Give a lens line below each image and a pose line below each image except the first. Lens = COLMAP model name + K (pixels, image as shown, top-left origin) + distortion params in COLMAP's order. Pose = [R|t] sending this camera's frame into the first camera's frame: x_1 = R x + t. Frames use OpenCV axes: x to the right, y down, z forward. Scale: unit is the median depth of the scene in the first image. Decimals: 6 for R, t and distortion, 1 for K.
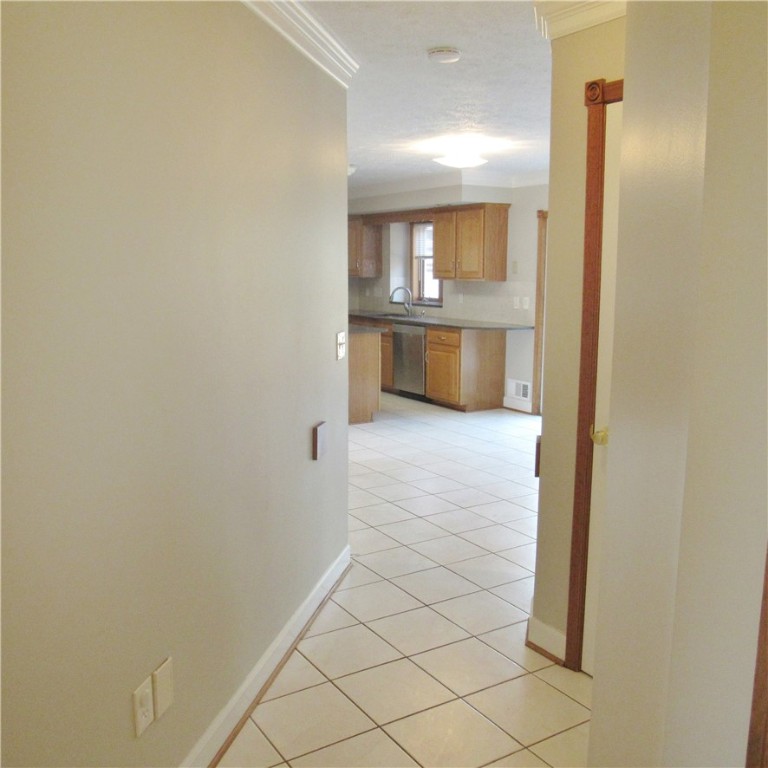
lens RADIAL K [[779.3, 0, 384.0], [0, 779.3, 384.0], [0, 0, 1]] dist [-0.003927, -0.000317]
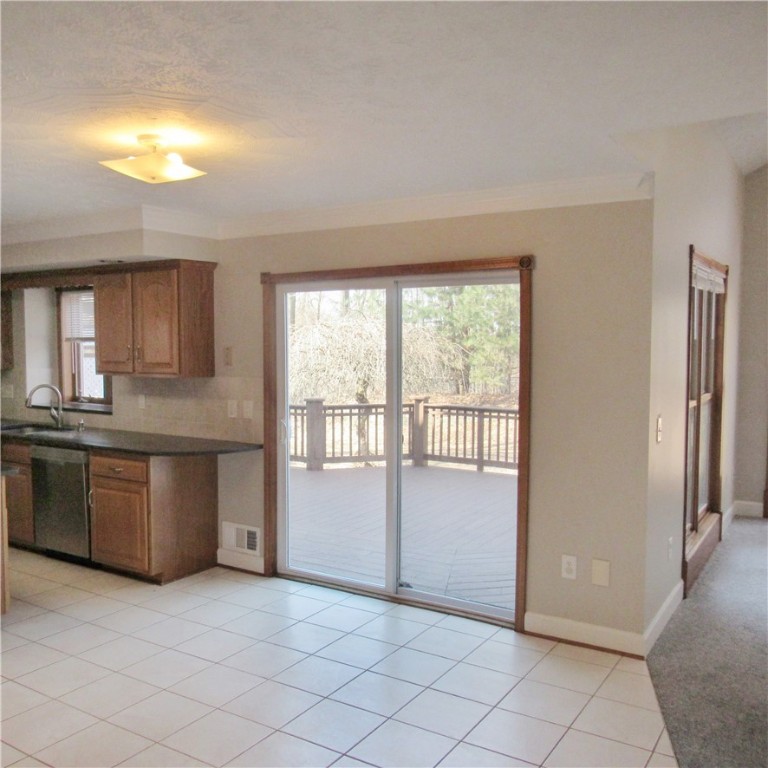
lens RADIAL K [[746.2, 0, 384.7], [0, 746.2, 374.3], [0, 0, 1]] dist [-0.011767, -0.011103]
pose [[0.902649, -0.025250, 0.429635, 0.013344], [0.069960, 0.993608, -0.088589, -0.064187], [-0.424652, 0.110022, 0.898647, 0.347704]]
